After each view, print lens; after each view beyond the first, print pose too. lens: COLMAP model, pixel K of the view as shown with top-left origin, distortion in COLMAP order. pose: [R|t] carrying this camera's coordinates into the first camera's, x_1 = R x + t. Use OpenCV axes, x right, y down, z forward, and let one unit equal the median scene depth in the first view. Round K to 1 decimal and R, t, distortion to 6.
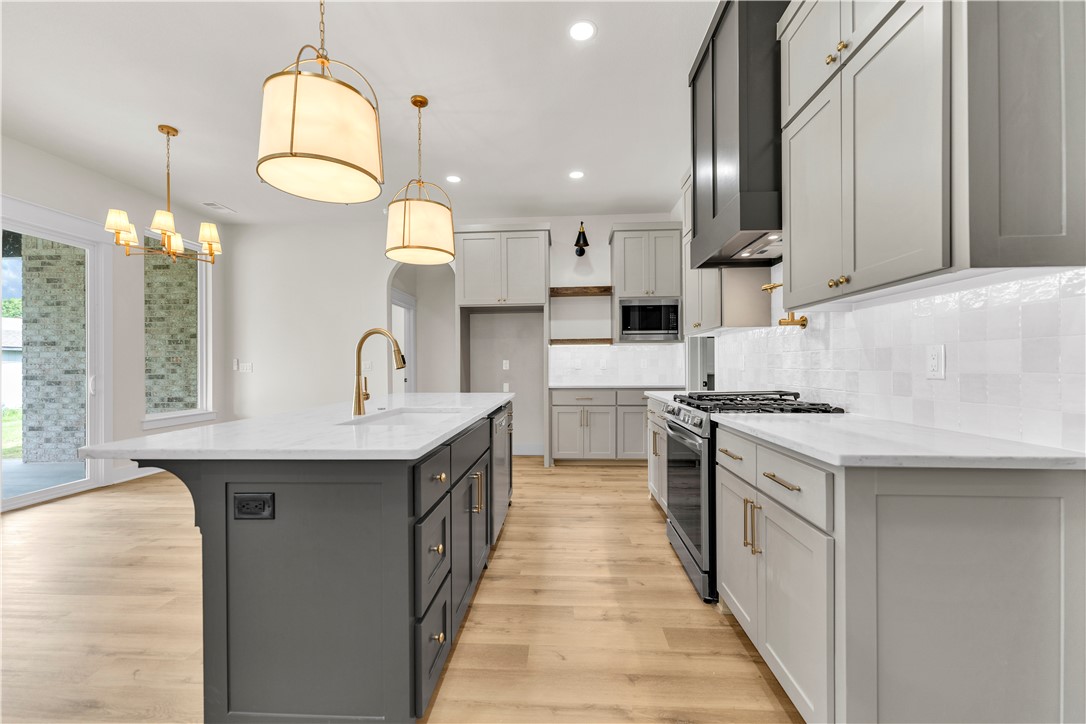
lens RADIAL K [[439.0, 0, 544.8], [0, 439.0, 362.6], [0, 0, 1]] dist [0.005360, -0.001452]
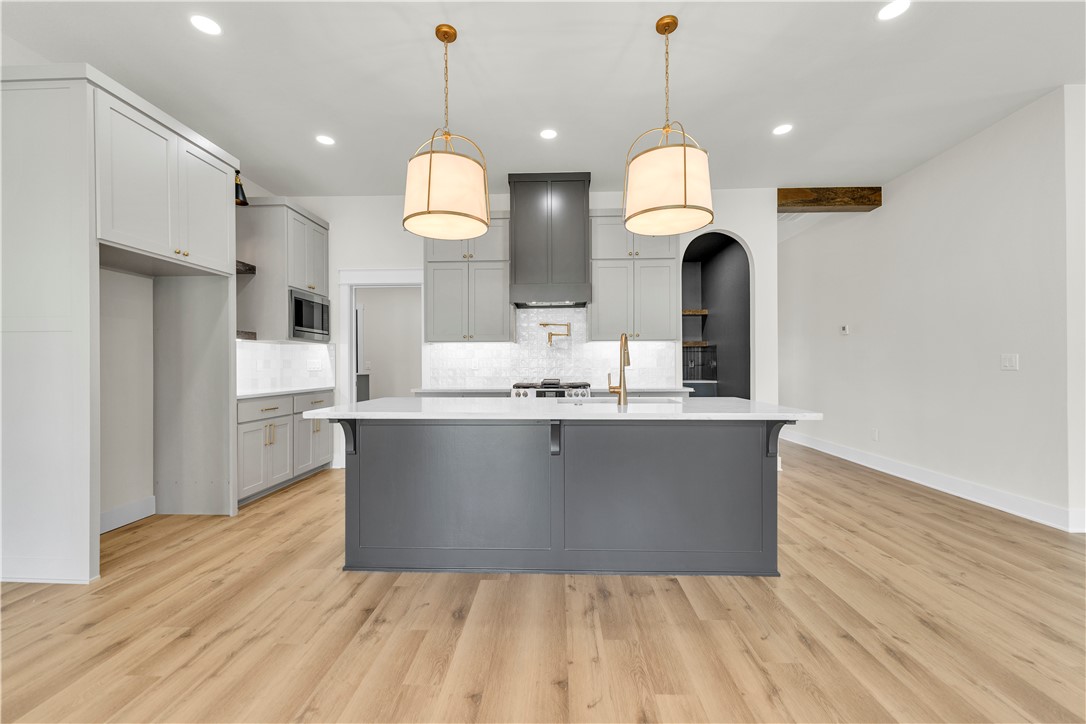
lens RADIAL K [[439.0, 0, 535.9], [0, 439.0, 364.6], [0, 0, 1]] dist [0.005360, -0.001452]
pose [[-0.021467, 0.009822, 0.999721, -0.590480], [-0.000048, 0.999952, -0.009826, 0.009425], [-0.999770, -0.000259, -0.021465, 0.465708]]
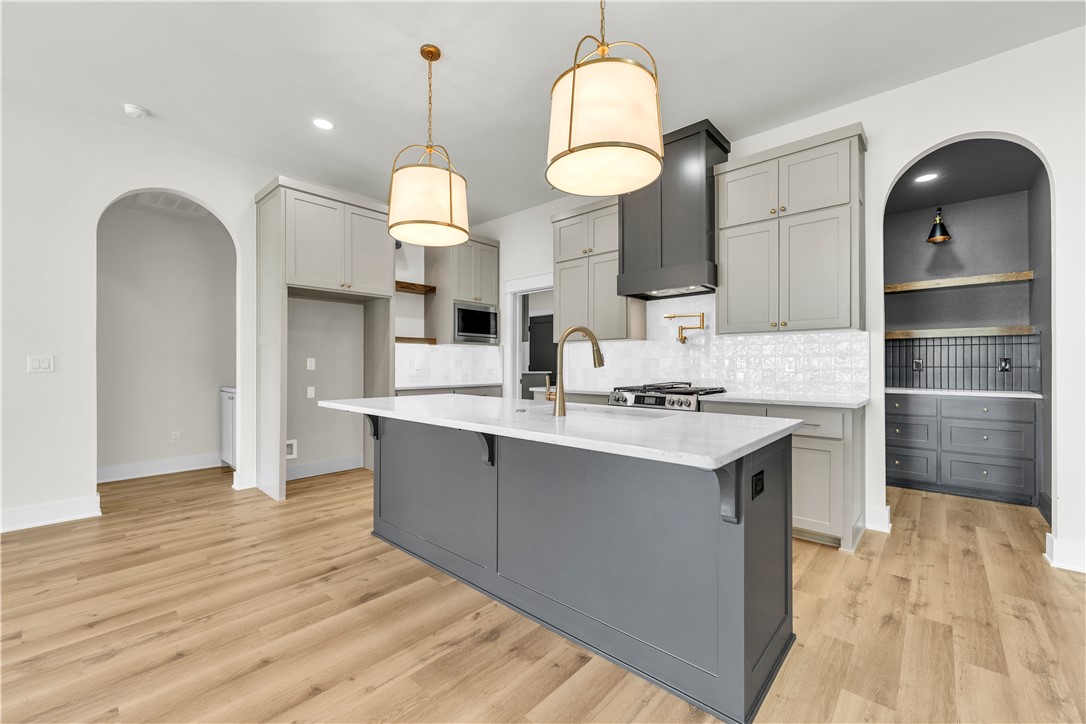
lens RADIAL K [[439.0, 0, 539.0], [0, 439.0, 363.1], [0, 0, 1]] dist [0.005360, -0.001452]
pose [[0.625630, 0.010109, 0.780054, -0.441317], [-0.008620, 0.999945, -0.006045, 0.004579], [-0.780072, -0.002943, 0.625682, 0.166688]]
